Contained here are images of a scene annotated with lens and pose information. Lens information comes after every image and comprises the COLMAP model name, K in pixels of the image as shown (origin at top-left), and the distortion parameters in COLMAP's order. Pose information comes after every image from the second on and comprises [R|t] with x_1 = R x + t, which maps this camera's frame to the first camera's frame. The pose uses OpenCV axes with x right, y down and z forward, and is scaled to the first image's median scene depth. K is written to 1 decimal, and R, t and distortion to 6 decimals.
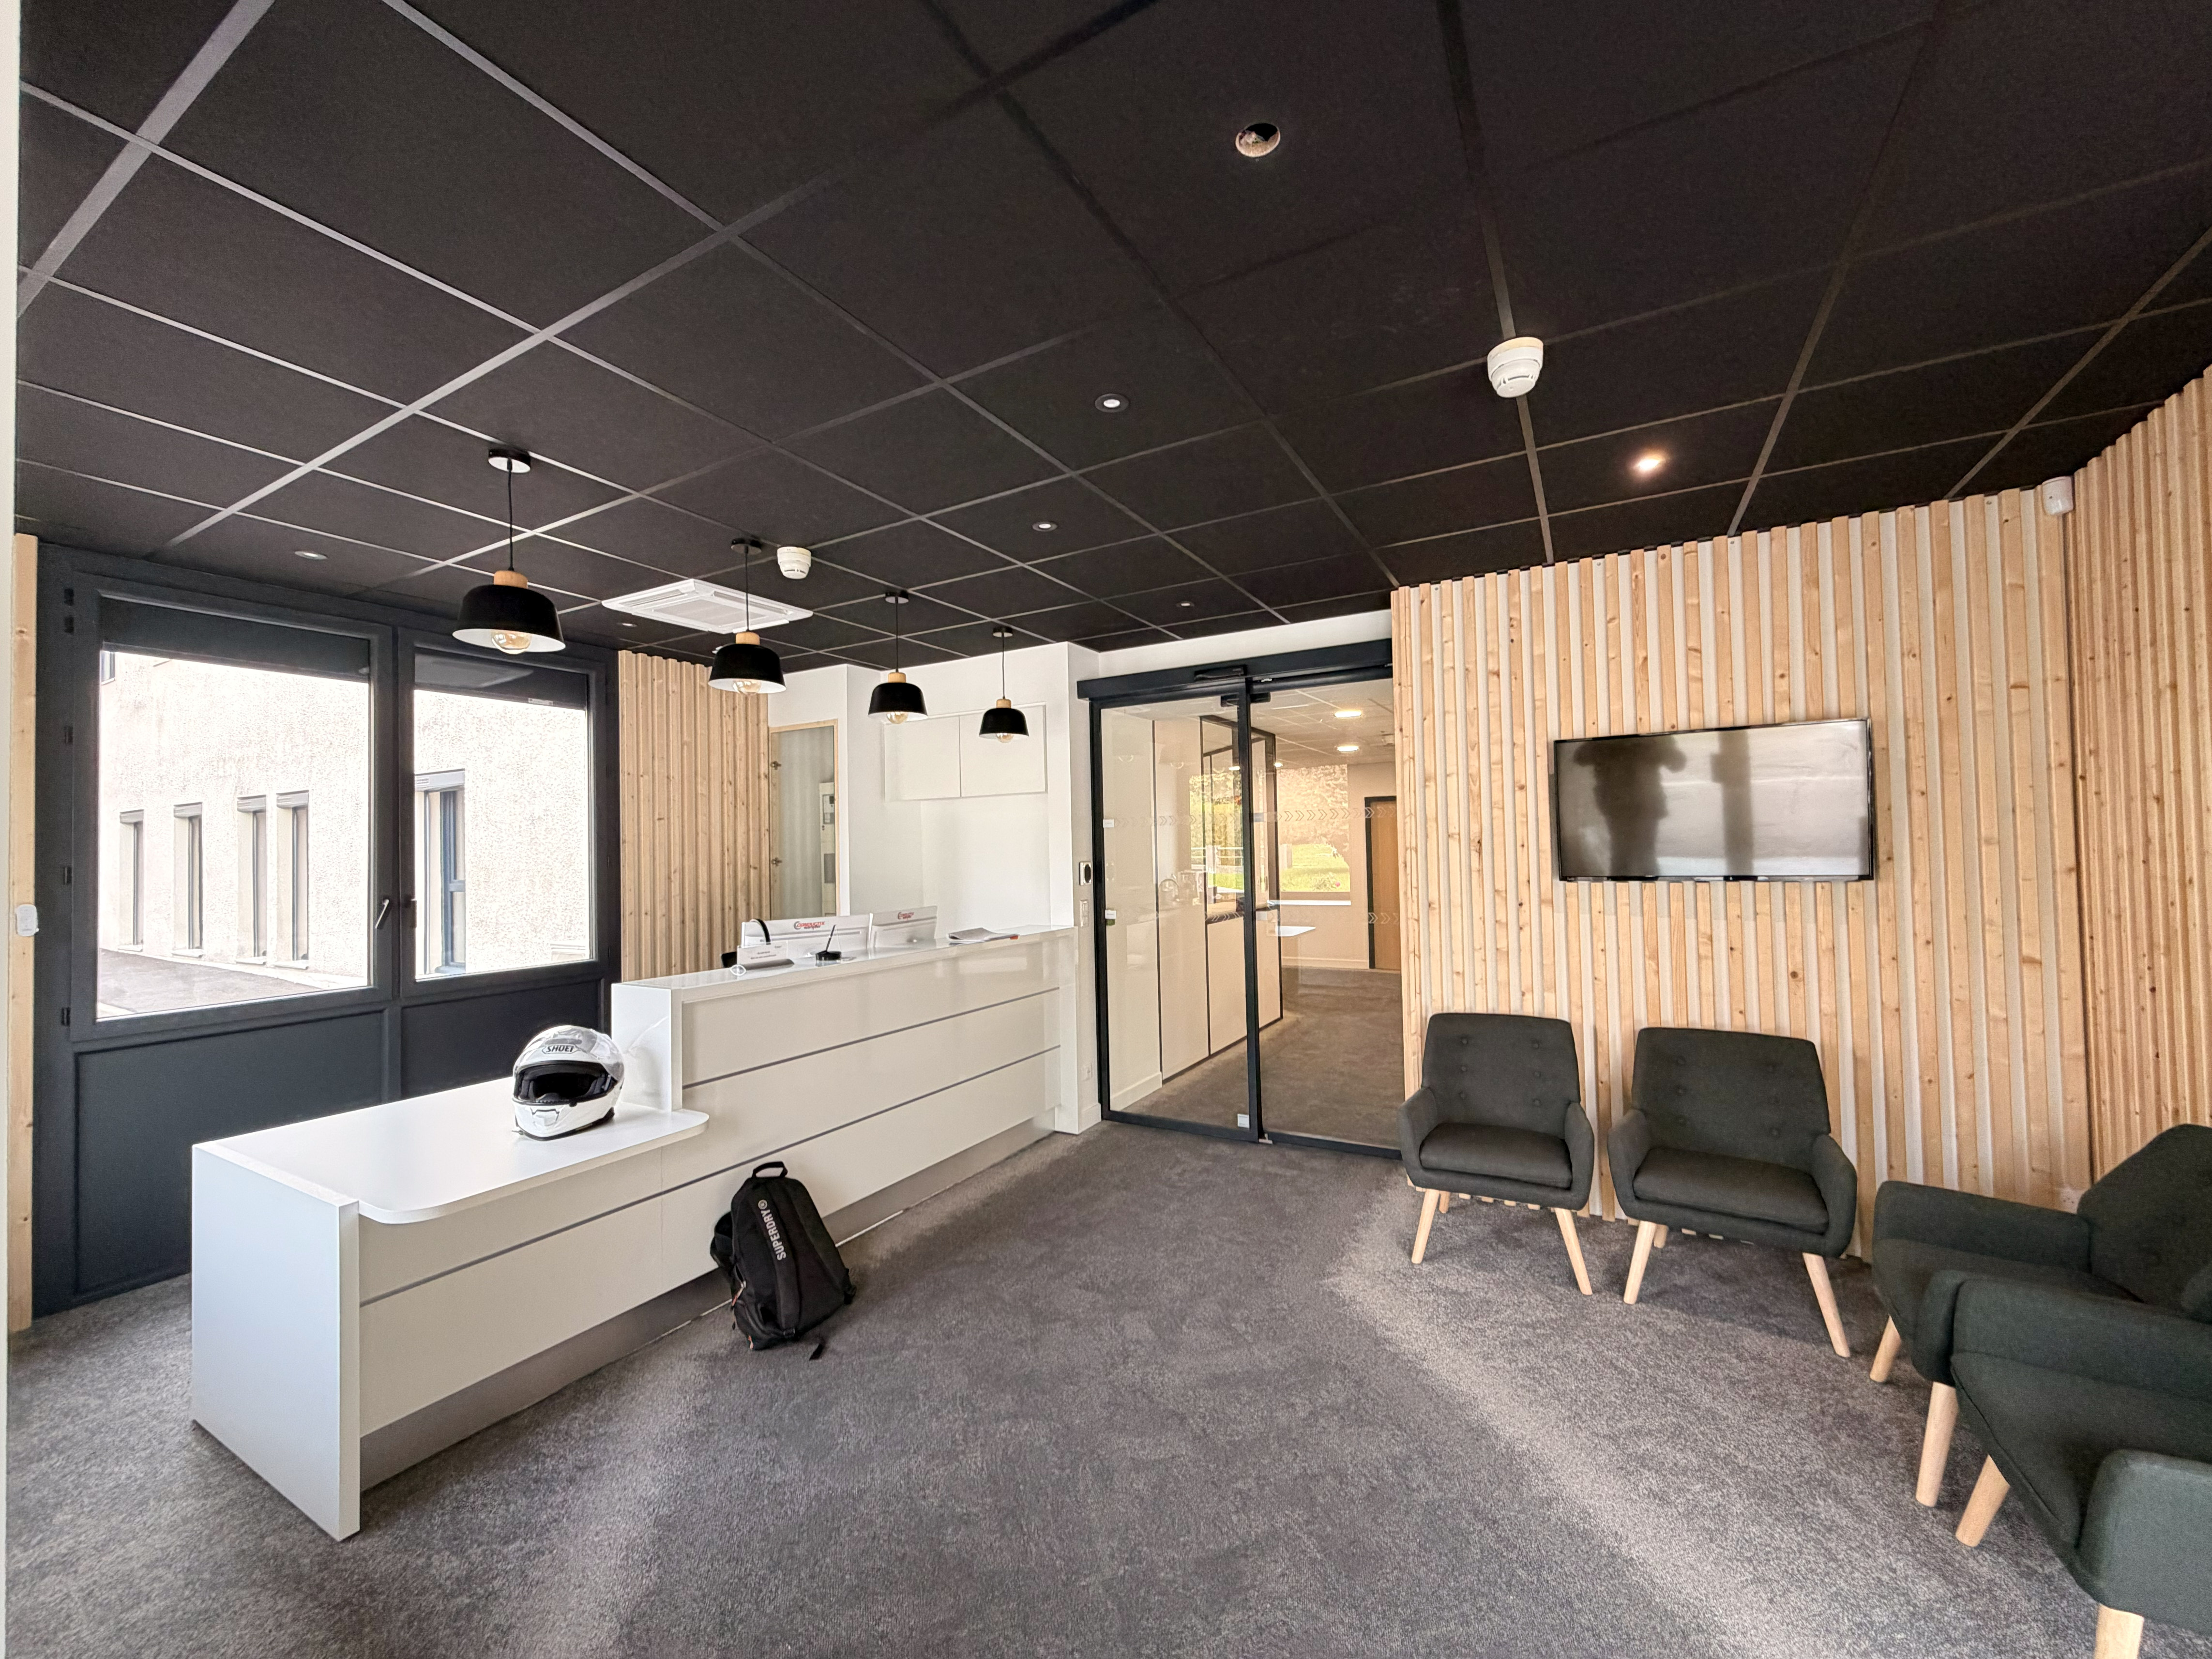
lens RADIAL K [[877.0, 0, 1101.9], [0, 877.0, 830.4], [0, 0, 1]] dist [0.000653, -0.000080]
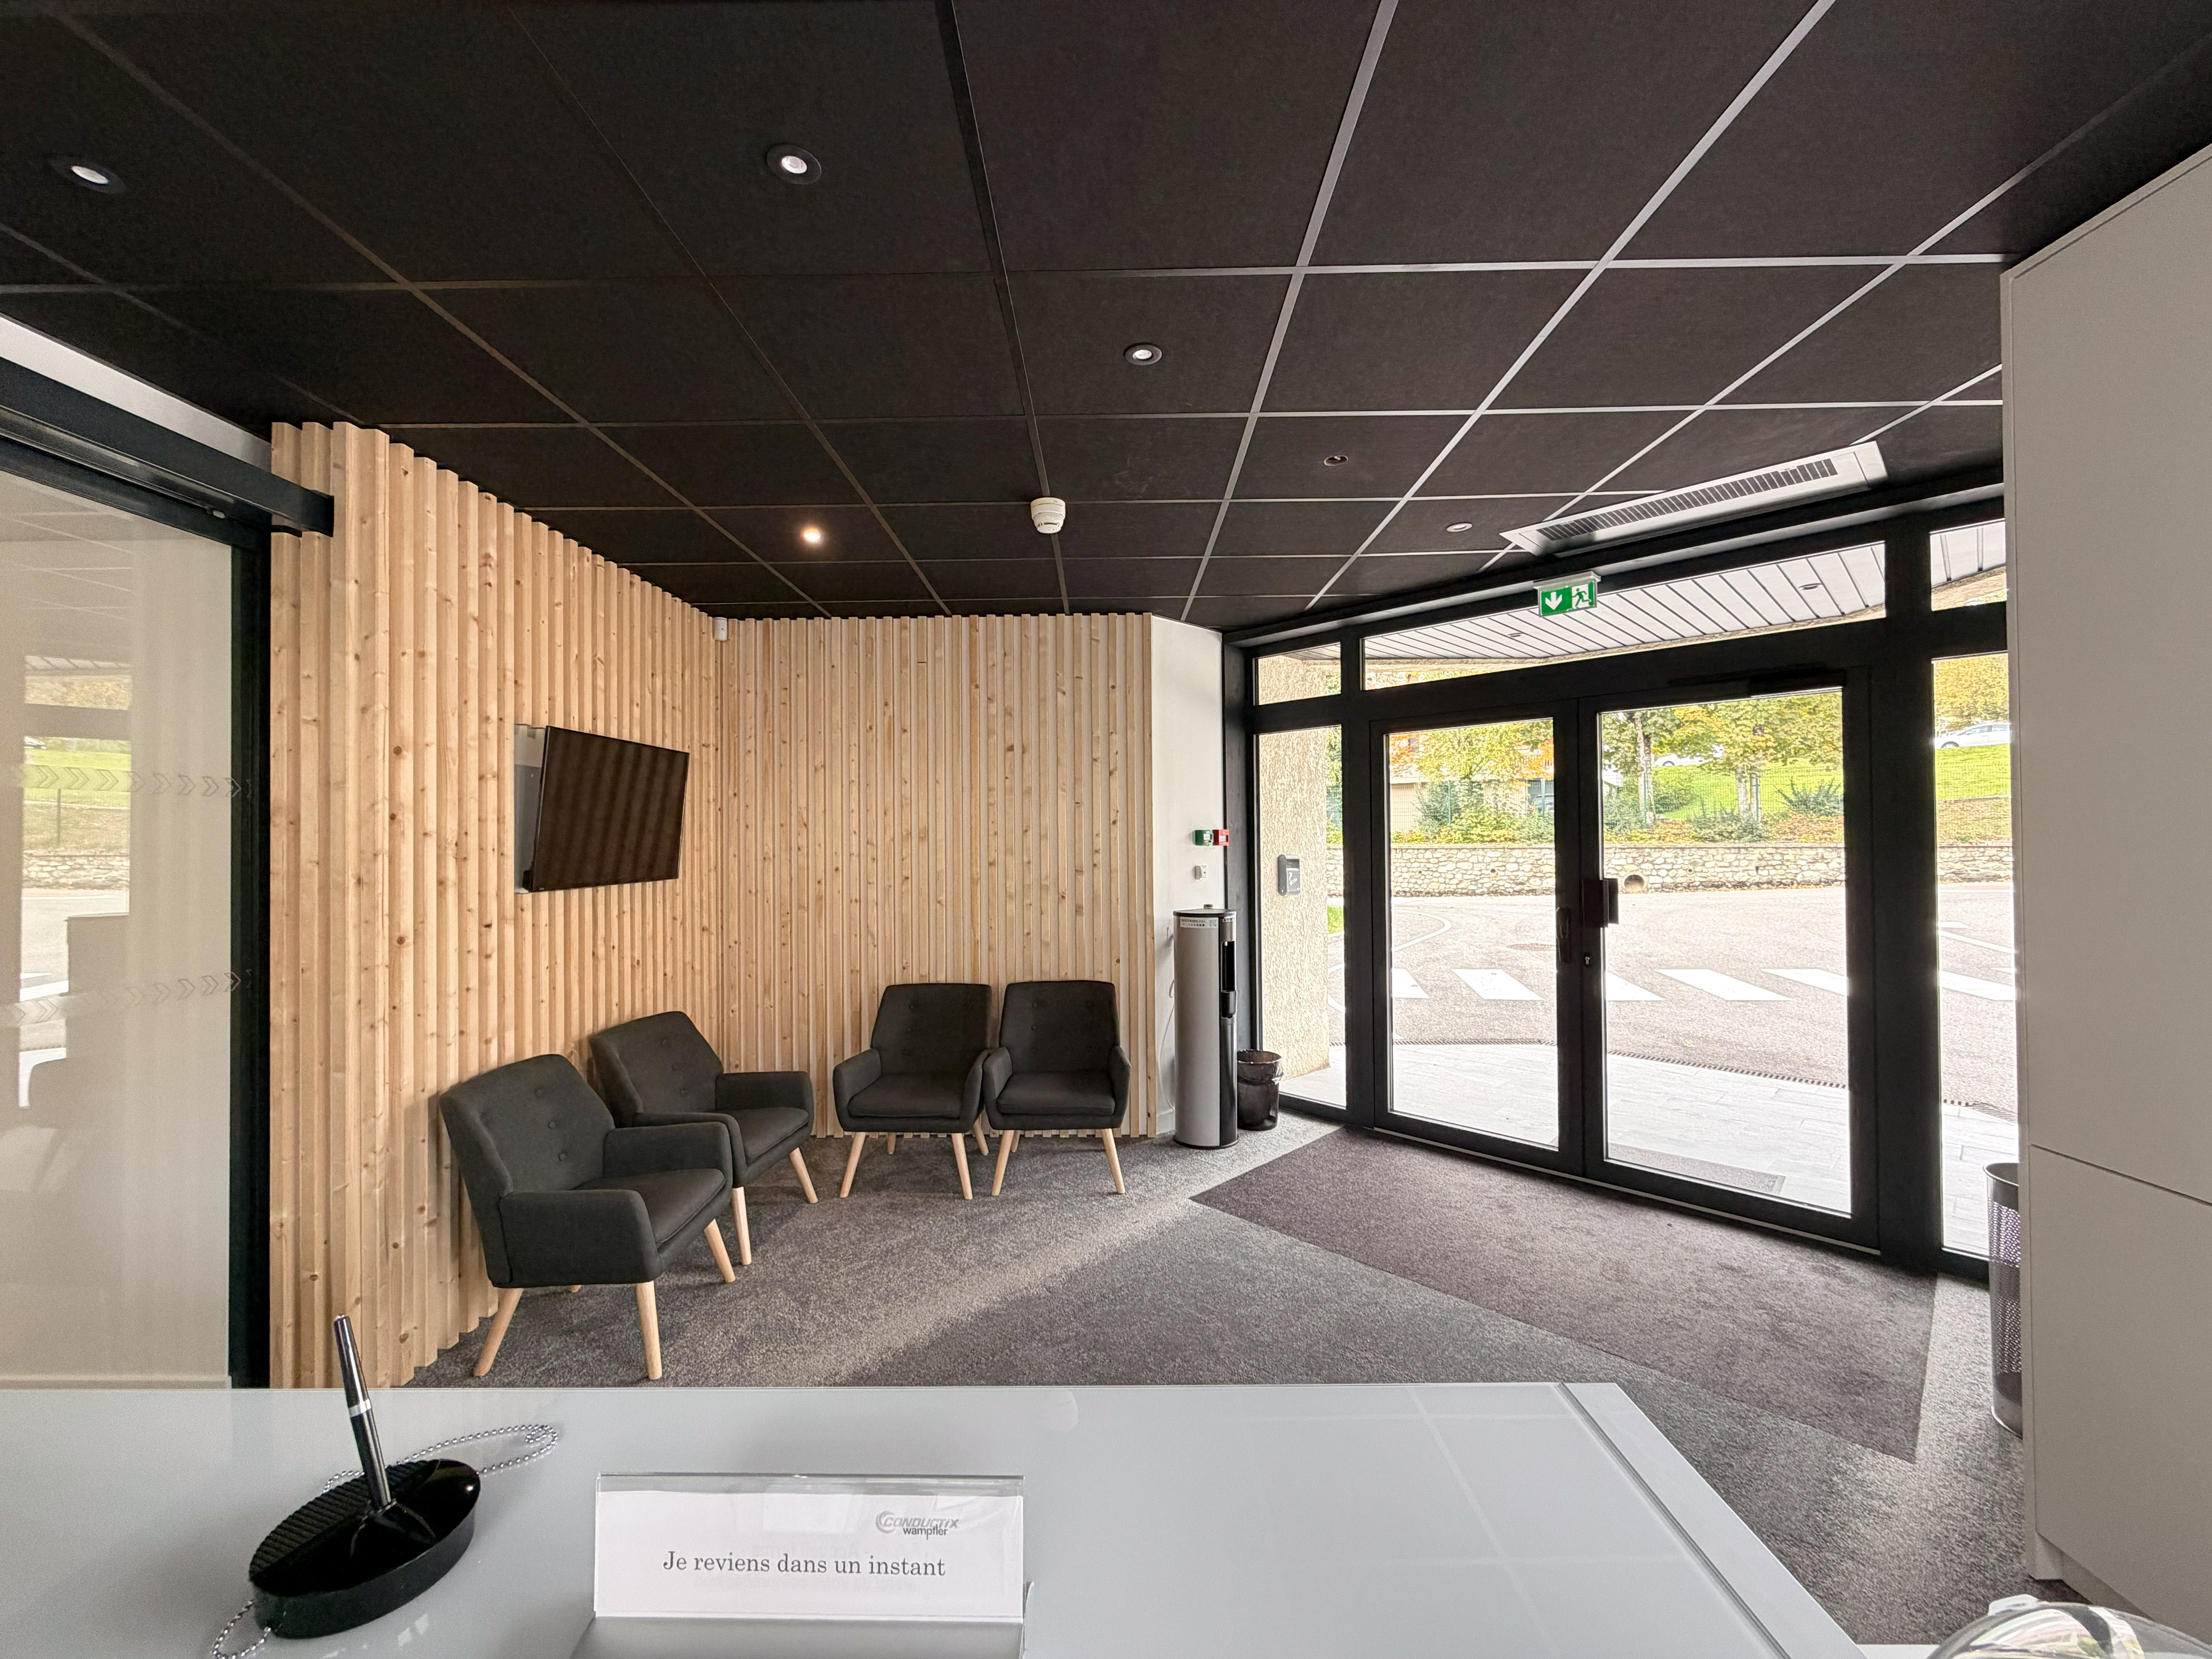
lens RADIAL K [[877.0, 0, 1101.9], [0, 877.0, 830.4], [0, 0, 1]] dist [0.000653, -0.000080]
pose [[-0.483189, 0.034291, 0.874844, -0.420219], [-0.001888, 0.999190, -0.040208, 0.027526], [-0.875514, -0.021080, -0.482732, 0.816312]]
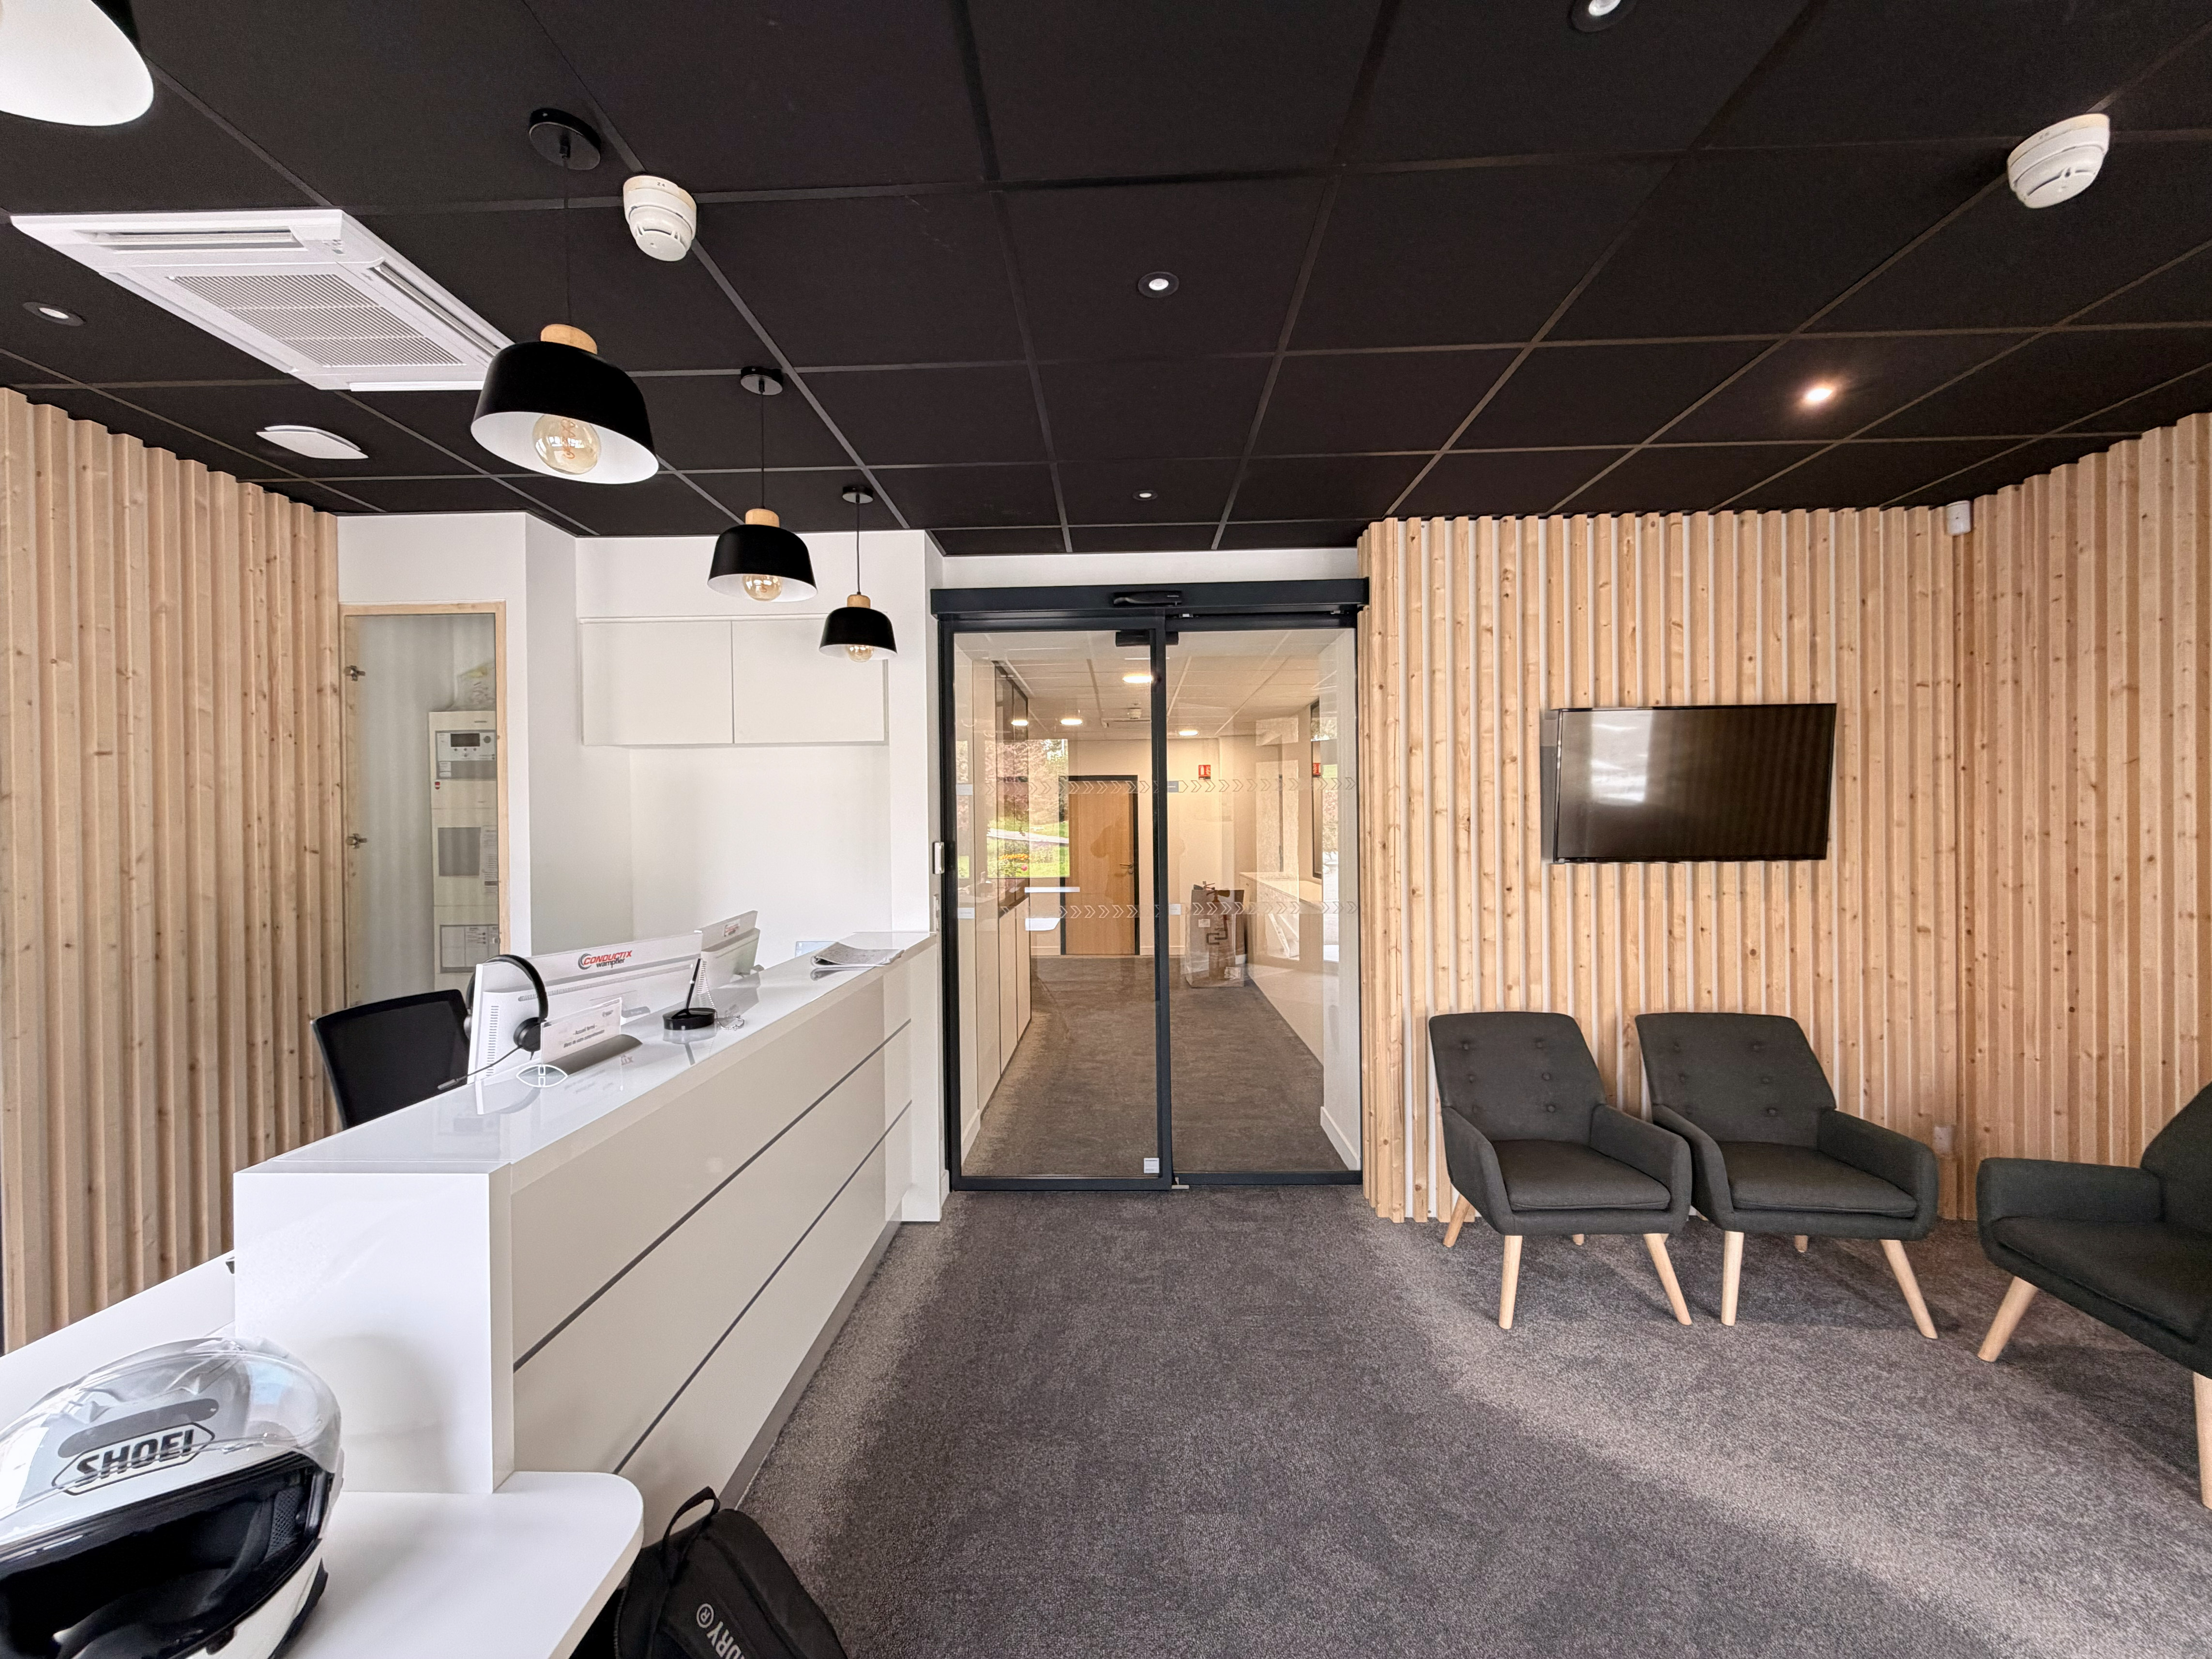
lens RADIAL K [[877.0, 0, 1101.9], [0, 877.0, 830.4], [0, 0, 1]] dist [0.000653, -0.000080]
pose [[0.883706, 0.008965, 0.467956, -0.287223], [-0.017877, 0.999734, 0.014606, 0.016372], [-0.467700, -0.021273, 0.883631, 0.360719]]
